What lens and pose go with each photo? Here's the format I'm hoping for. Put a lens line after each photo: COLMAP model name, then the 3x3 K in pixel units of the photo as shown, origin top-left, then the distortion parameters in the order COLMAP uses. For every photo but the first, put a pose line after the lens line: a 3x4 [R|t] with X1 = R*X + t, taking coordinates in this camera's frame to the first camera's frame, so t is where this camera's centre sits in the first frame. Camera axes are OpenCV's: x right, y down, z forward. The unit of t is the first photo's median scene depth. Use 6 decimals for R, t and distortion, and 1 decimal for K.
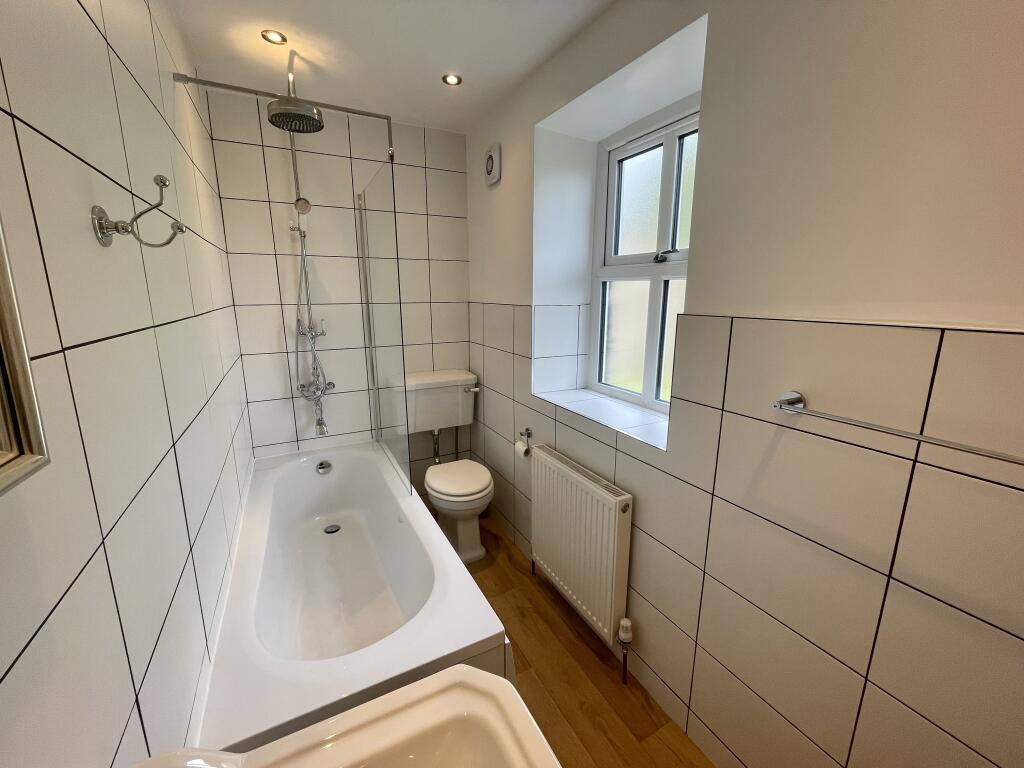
lens RADIAL K [[417.4, 0, 513.5], [0, 417.4, 380.9], [0, 0, 1]] dist [-0.001825, 0.000192]
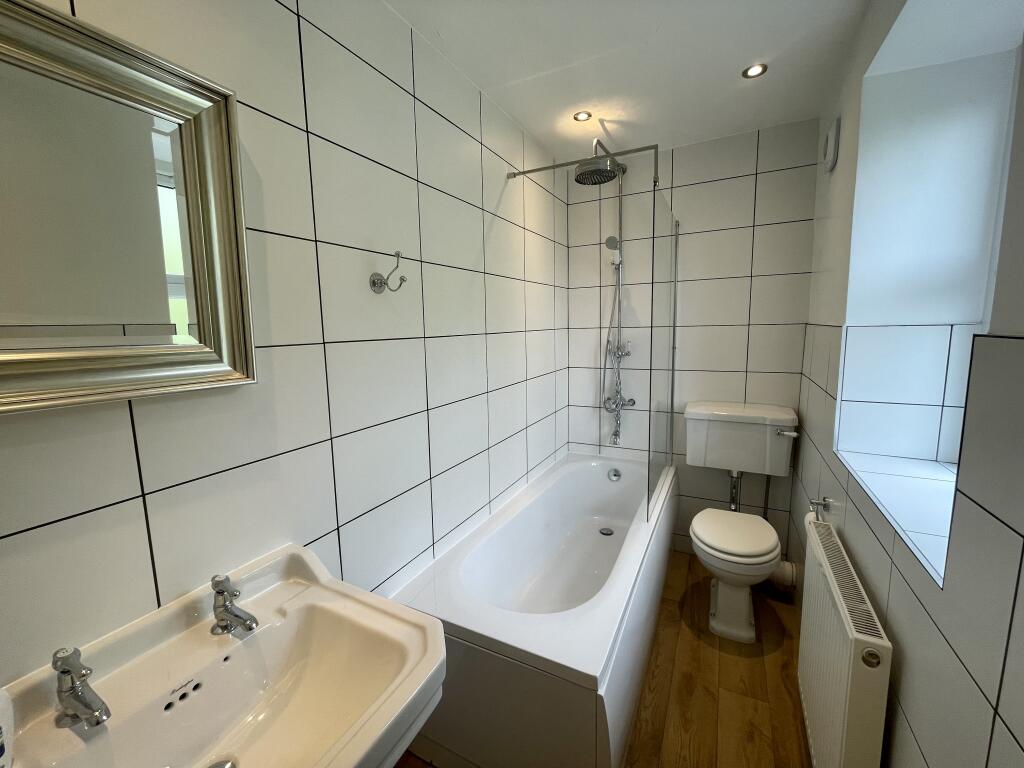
lens RADIAL K [[417.4, 0, 513.4], [0, 417.4, 379.4], [0, 0, 1]] dist [-0.001825, 0.000192]
pose [[0.573530, 0.093238, -0.813861, 0.274268], [-0.146887, 0.989105, 0.009803, -0.013522], [0.805908, 0.113924, 0.580976, 0.127955]]
